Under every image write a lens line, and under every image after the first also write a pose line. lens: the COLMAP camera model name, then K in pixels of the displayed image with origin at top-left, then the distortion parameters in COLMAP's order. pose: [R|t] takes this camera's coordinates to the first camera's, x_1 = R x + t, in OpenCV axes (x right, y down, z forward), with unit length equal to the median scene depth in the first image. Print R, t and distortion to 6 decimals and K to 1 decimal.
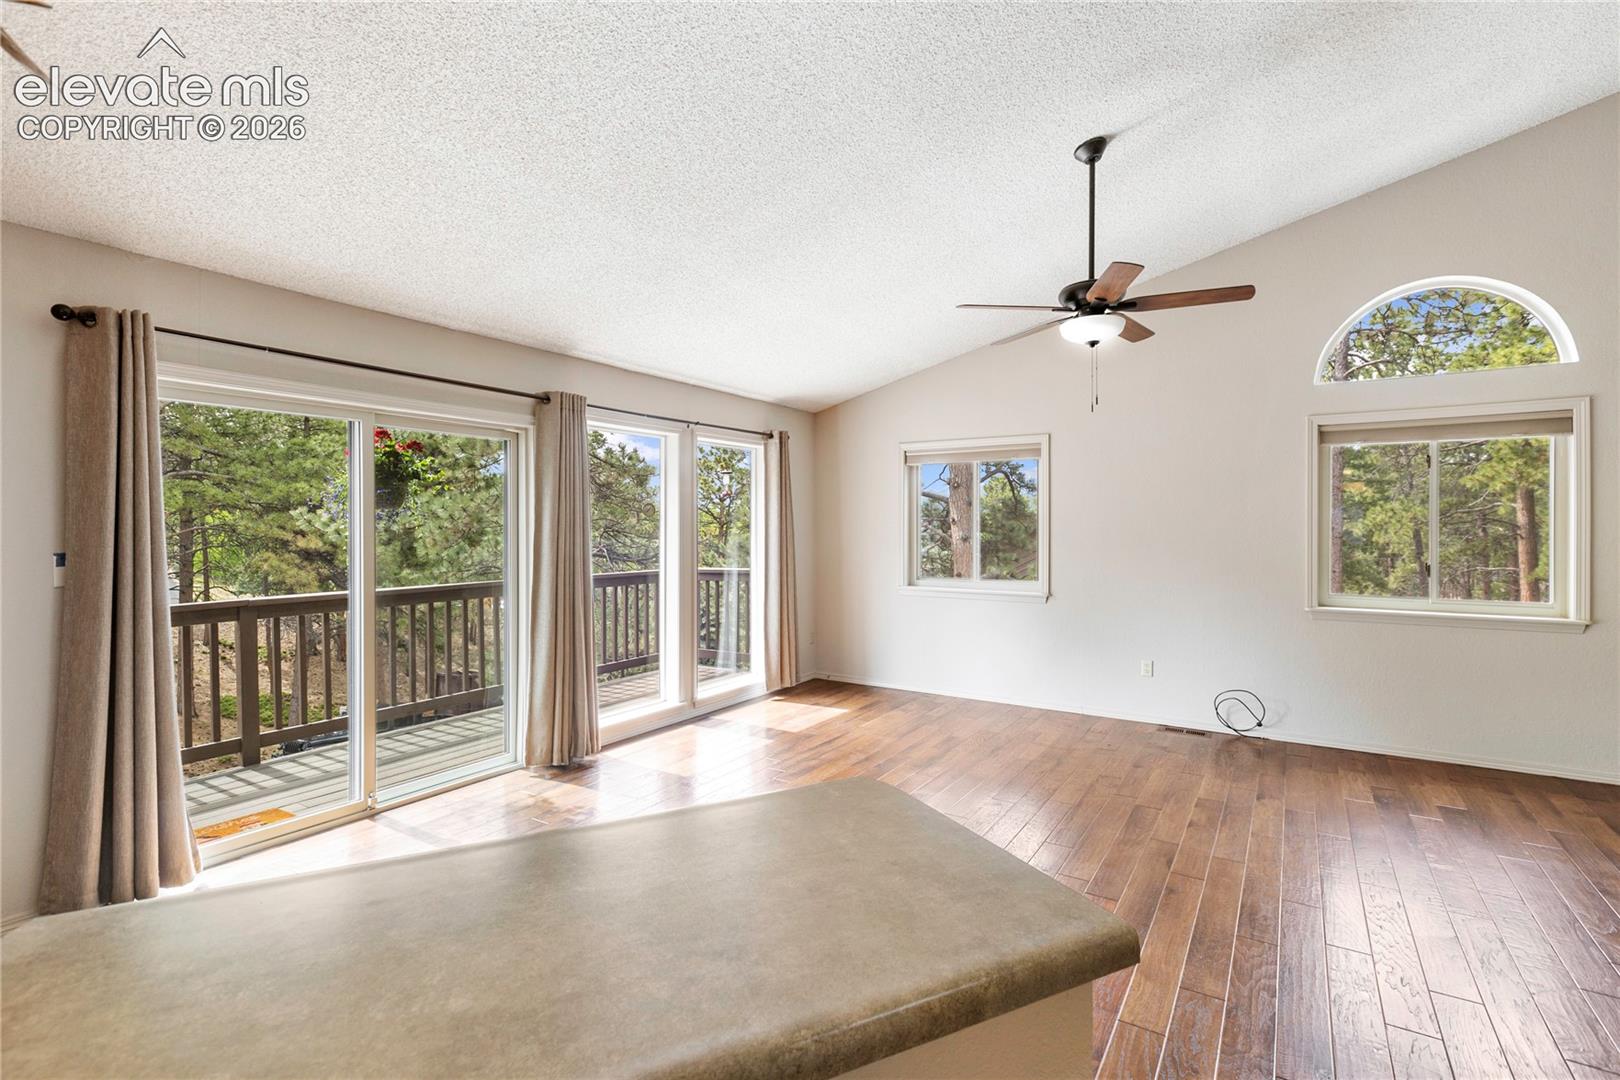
lens RADIAL K [[739.0, 0, 822.8], [0, 739.0, 532.6], [0, 0, 1]] dist [0.002788, 0.000092]
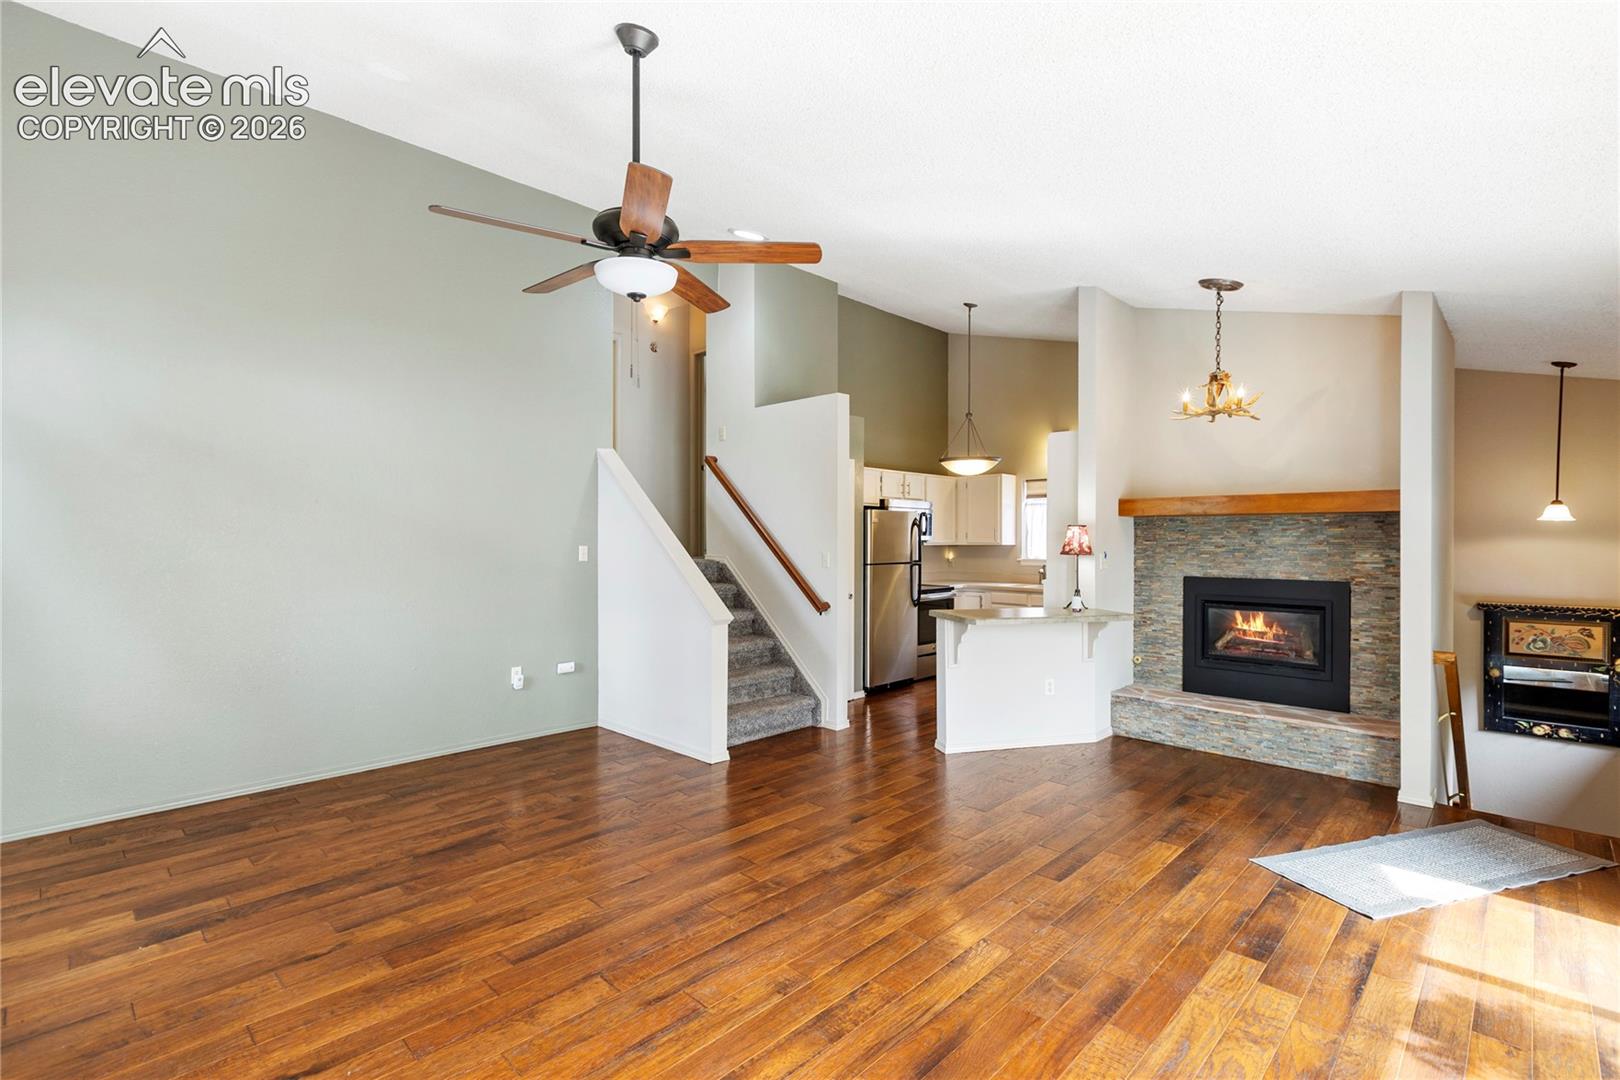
lens RADIAL K [[739.0, 0, 807.4], [0, 739.0, 546.9], [0, 0, 1]] dist [0.002788, 0.000092]
pose [[-0.978449, -0.001304, 0.206487, 0.010621], [0.002290, 0.999850, 0.017166, -0.001824], [-0.206478, 0.017269, -0.978299, 0.413690]]
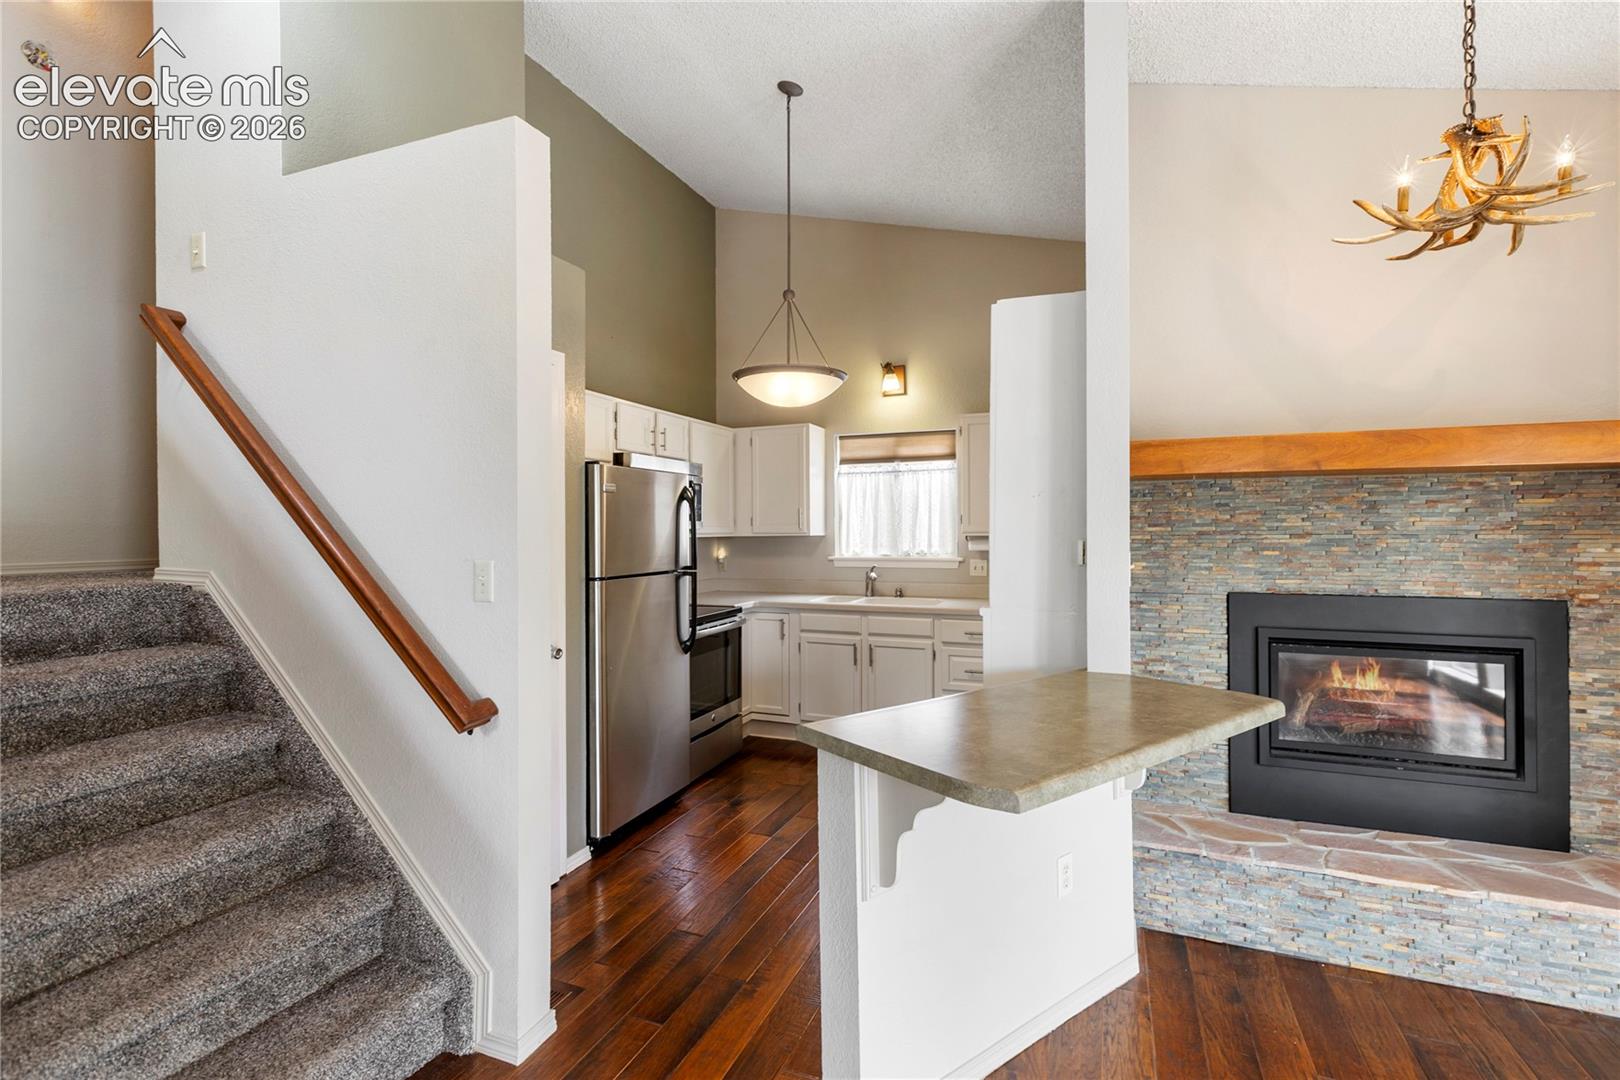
lens RADIAL K [[739.0, 0, 821.0], [0, 739.0, 529.9], [0, 0, 1]] dist [0.002788, 0.000092]
pose [[-0.981265, 0.006876, -0.192541, 0.046019], [0.005489, 0.999955, 0.007734, 0.001190], [0.192586, 0.006533, -0.981258, 0.178588]]
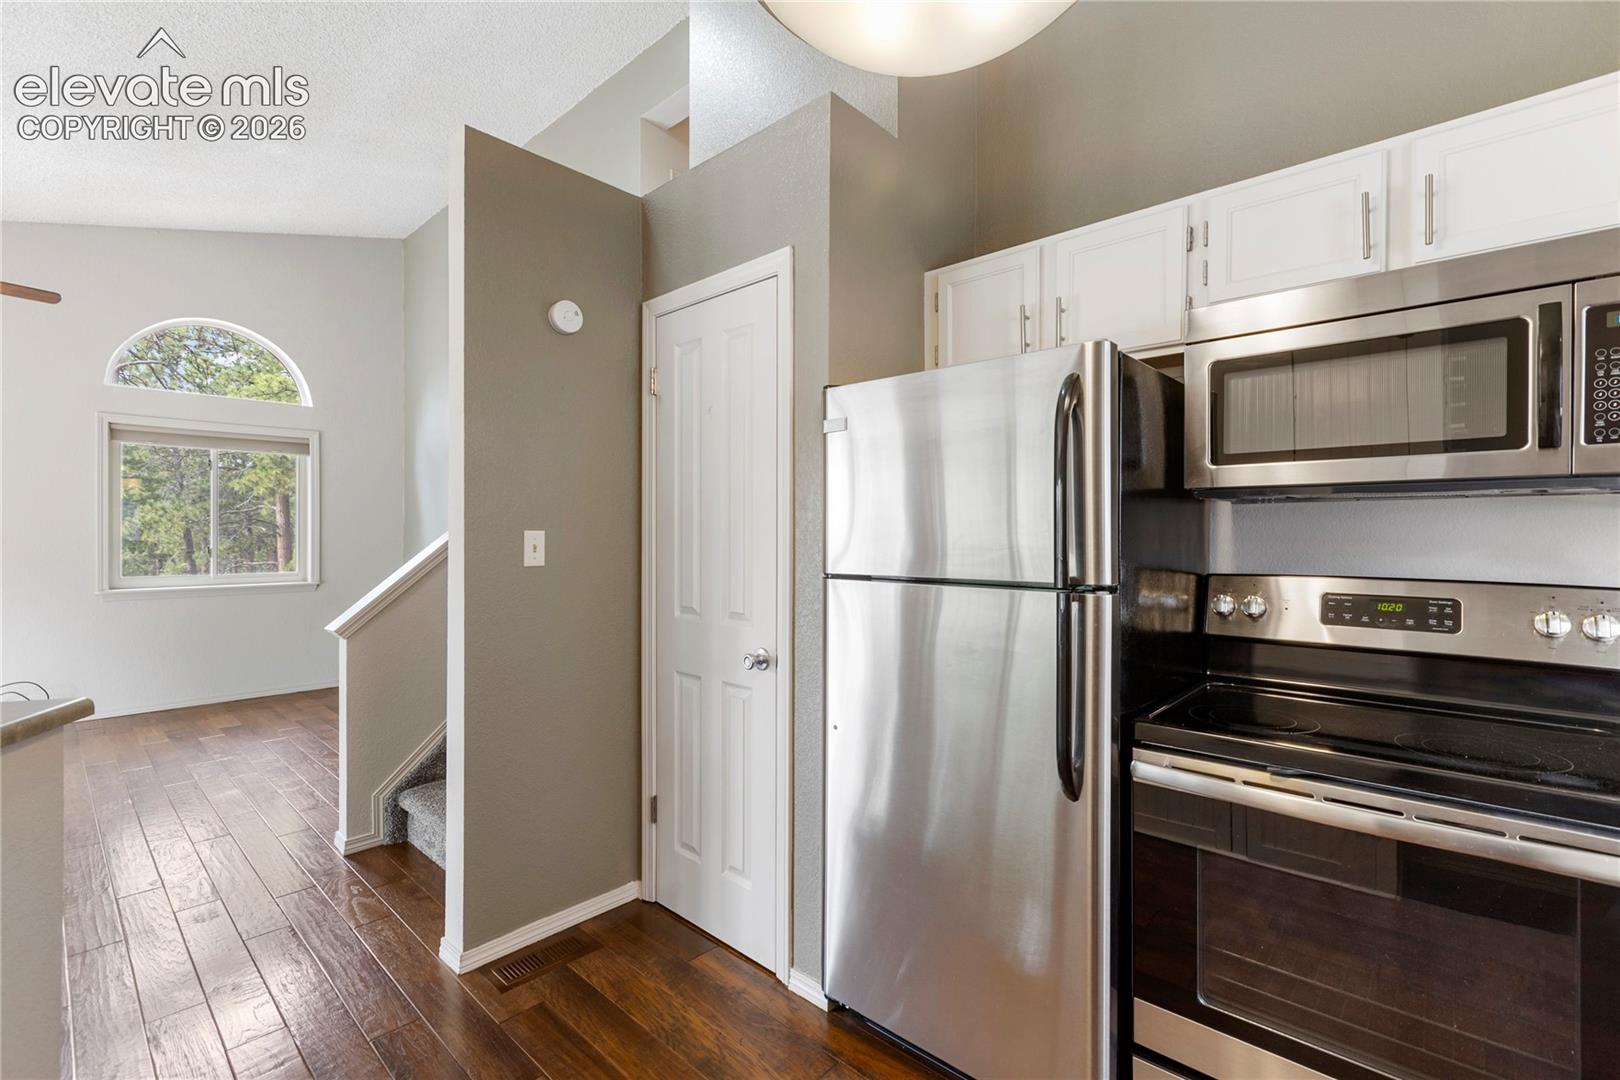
lens RADIAL K [[739.0, 0, 823.6], [0, 739.0, 530.1], [0, 0, 1]] dist [0.002788, 0.000092]
pose [[0.180240, 0.002794, 0.983619, -0.069911], [0.003925, 0.999986, -0.003560, 0.006897], [-0.983615, 0.004502, 0.180226, -0.075444]]
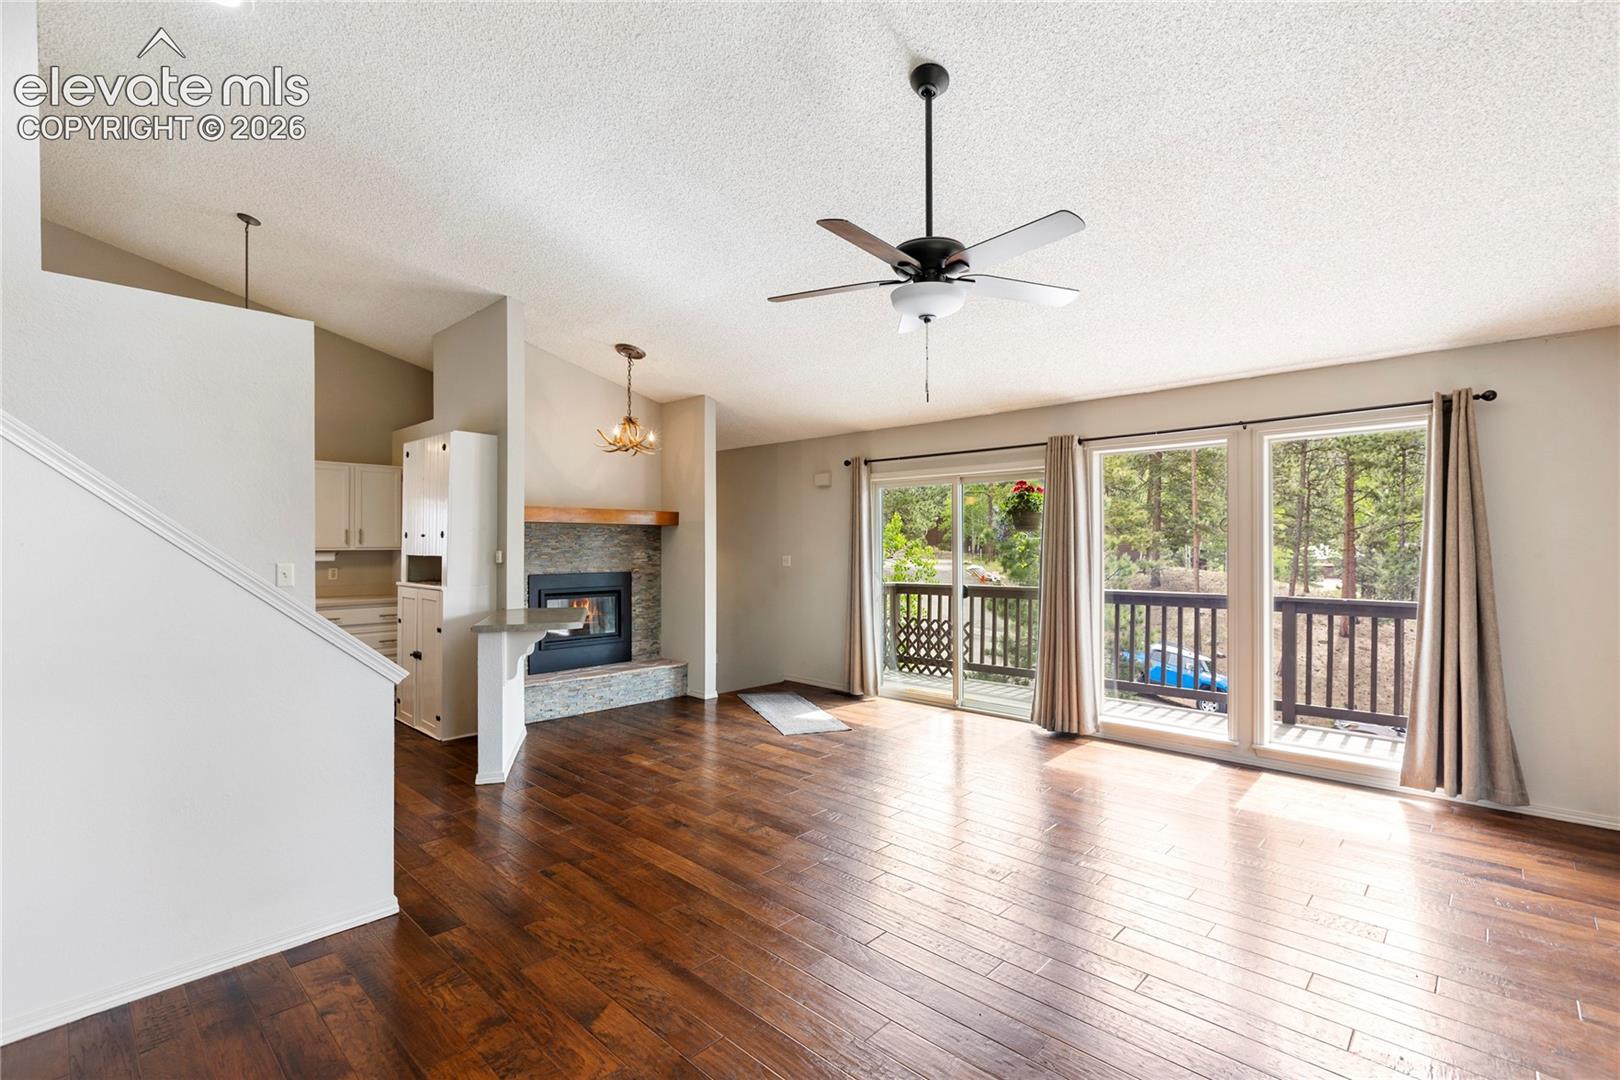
lens RADIAL K [[739.0, 0, 811.5], [0, 739.0, 542.9], [0, 0, 1]] dist [0.002788, 0.000092]
pose [[-0.186097, 0.002559, -0.982528, 0.295947], [-0.011189, 0.999926, 0.004723, -0.002621], [0.982468, 0.011873, -0.186055, 0.248679]]
